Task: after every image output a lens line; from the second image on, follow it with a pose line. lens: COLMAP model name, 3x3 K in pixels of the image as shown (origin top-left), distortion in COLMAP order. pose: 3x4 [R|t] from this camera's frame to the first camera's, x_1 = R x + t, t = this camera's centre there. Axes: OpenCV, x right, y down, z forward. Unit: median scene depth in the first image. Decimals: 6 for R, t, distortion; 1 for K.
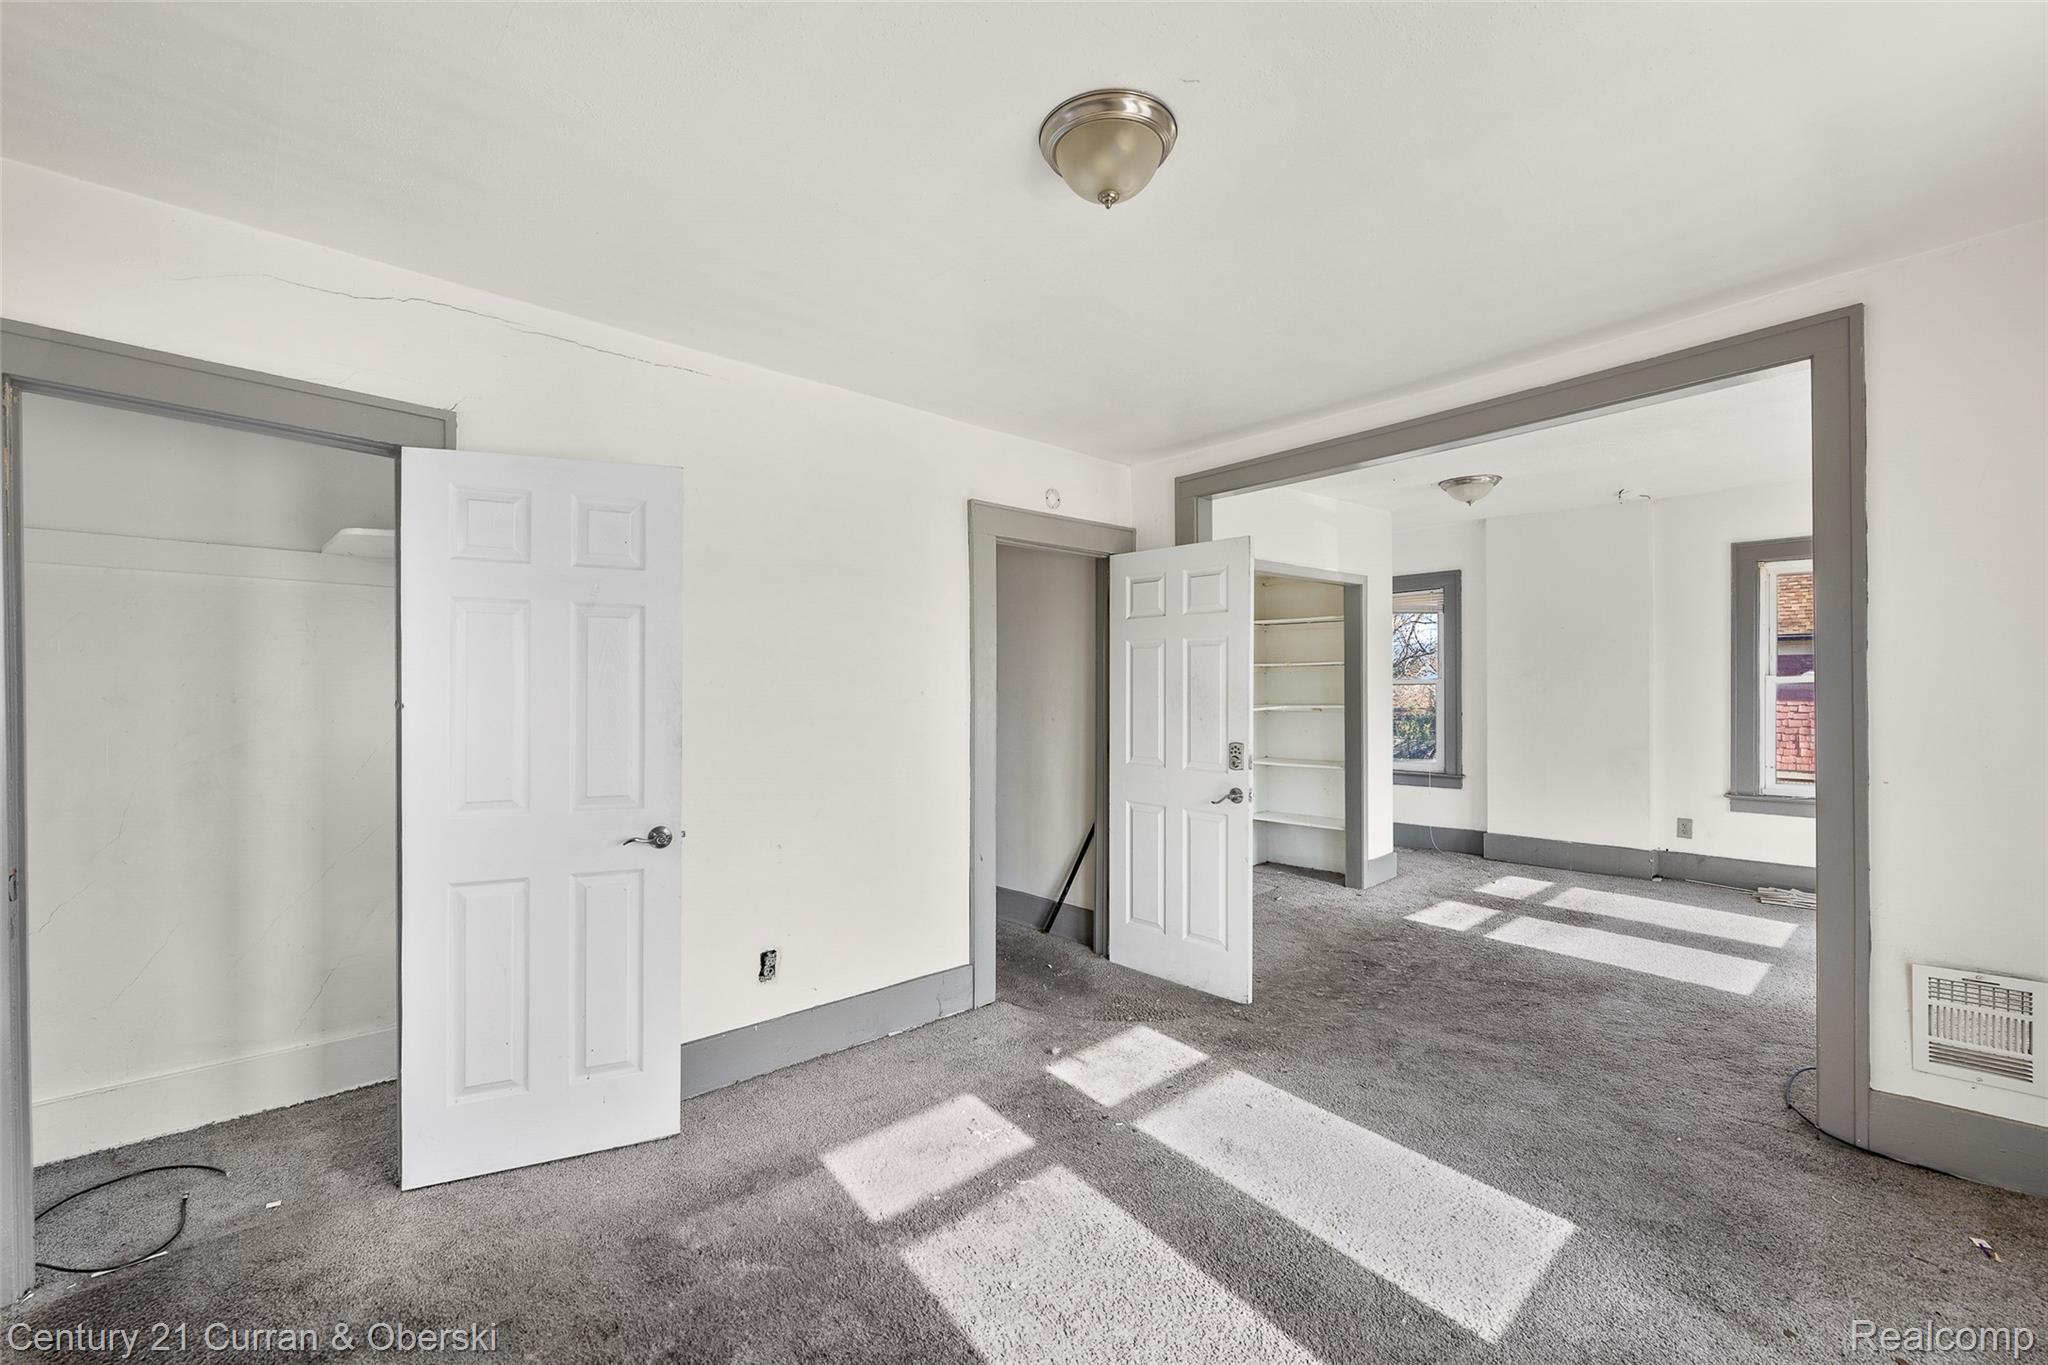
lens RADIAL K [[877.1, 0, 1021.1], [0, 877.1, 687.5], [0, 0, 1]] dist [0.000550, 0.000000]
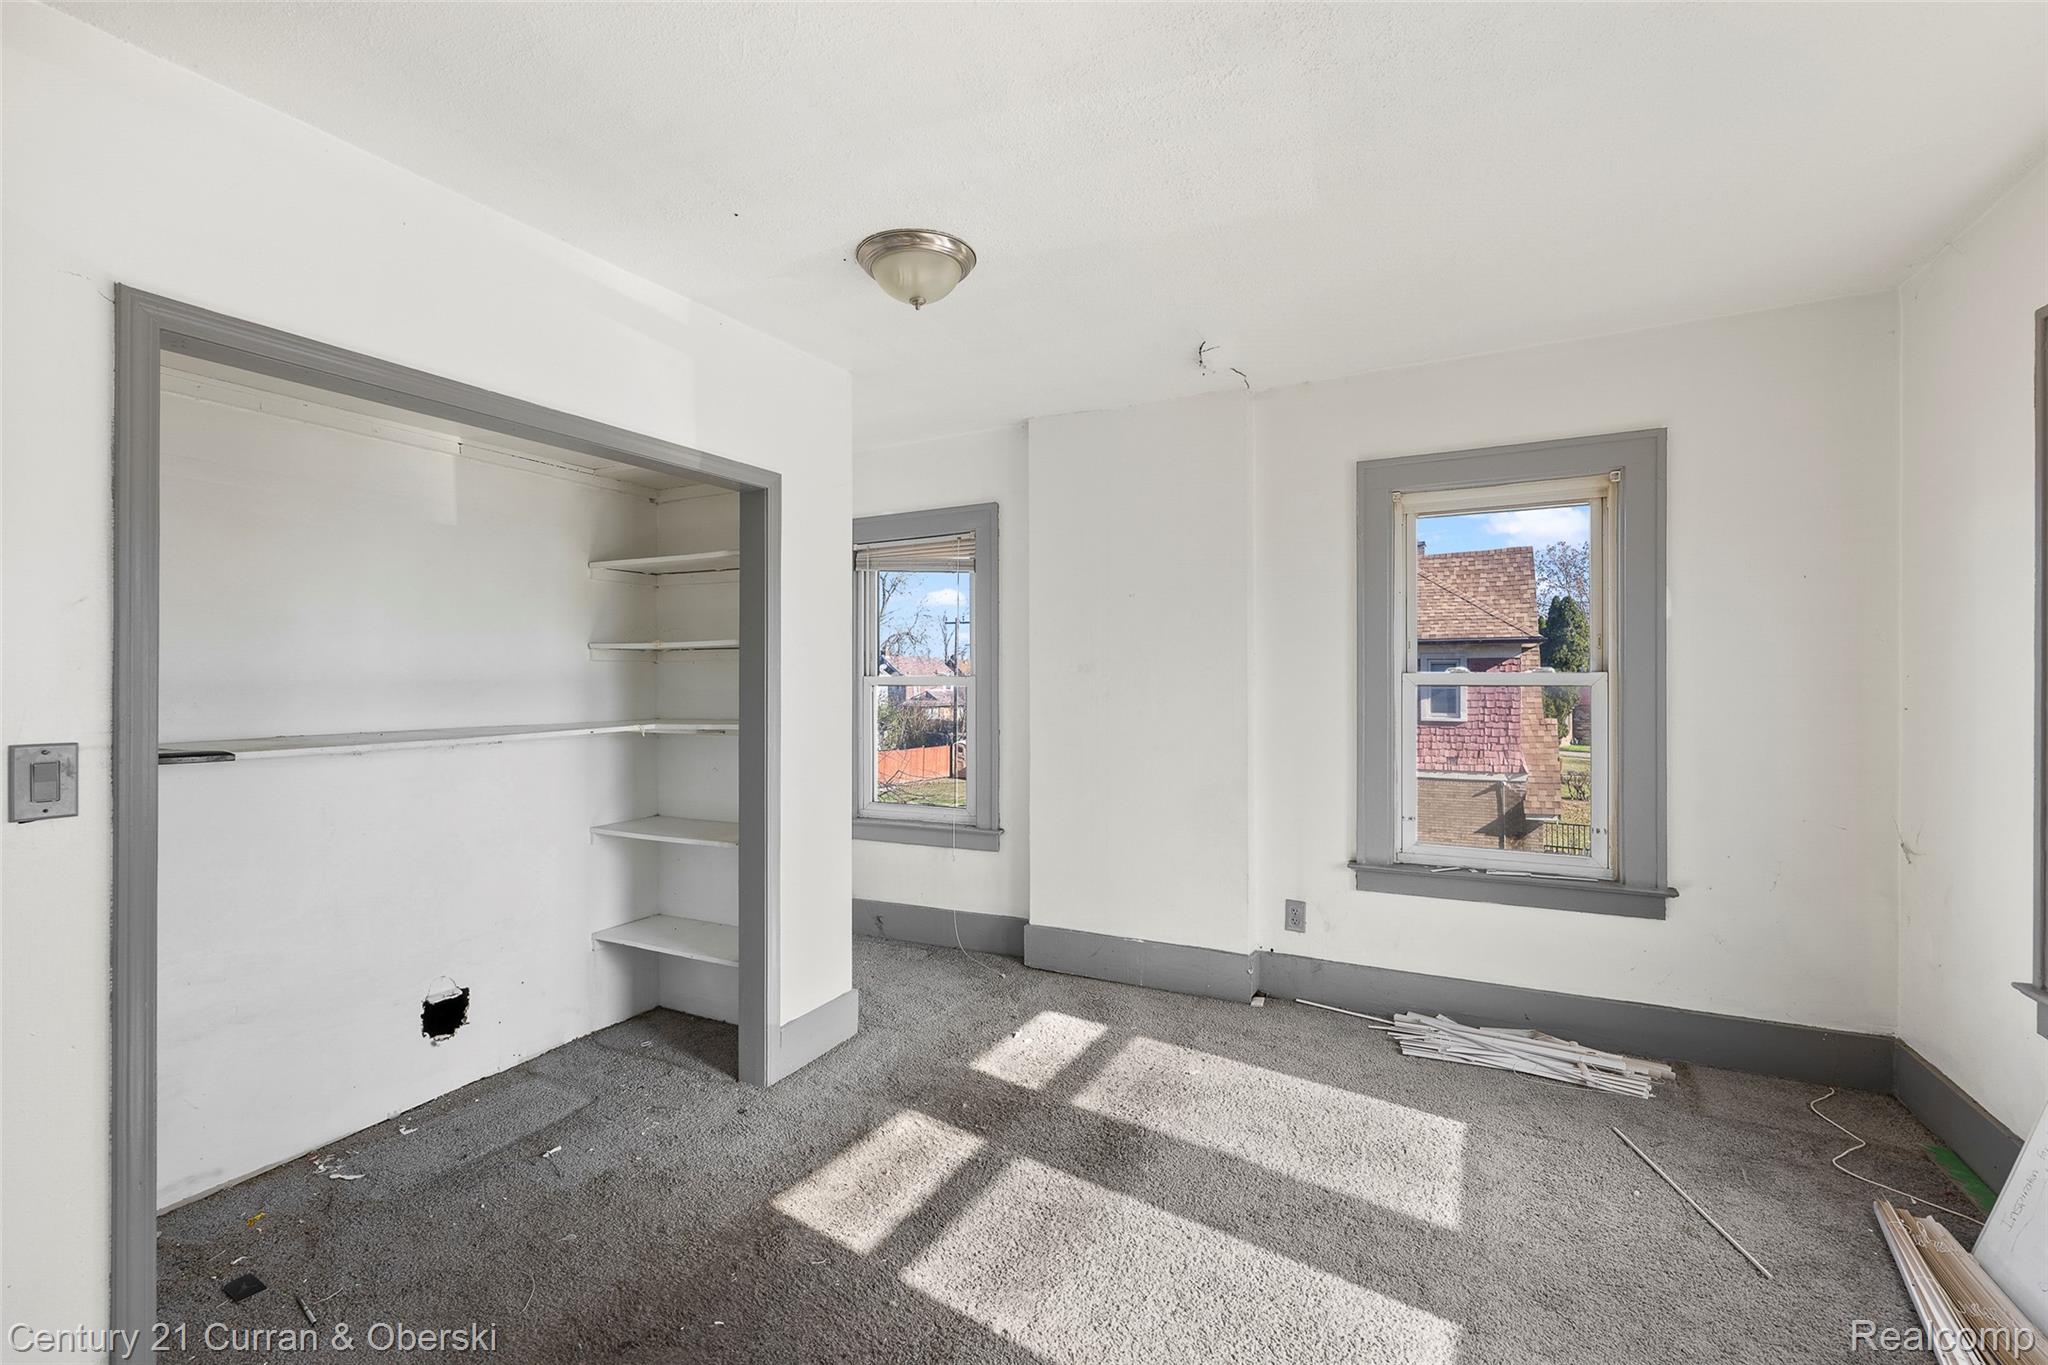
lens RADIAL K [[877.1, 0, 1021.1], [0, 877.1, 687.5], [0, 0, 1]] dist [0.000550, 0.000000]
pose [[0.941755, 0.001816, 0.336295, 0.345904], [-0.001536, 0.999998, -0.001101, -0.001461], [-0.336297, 0.000520, 0.941756, 0.455805]]
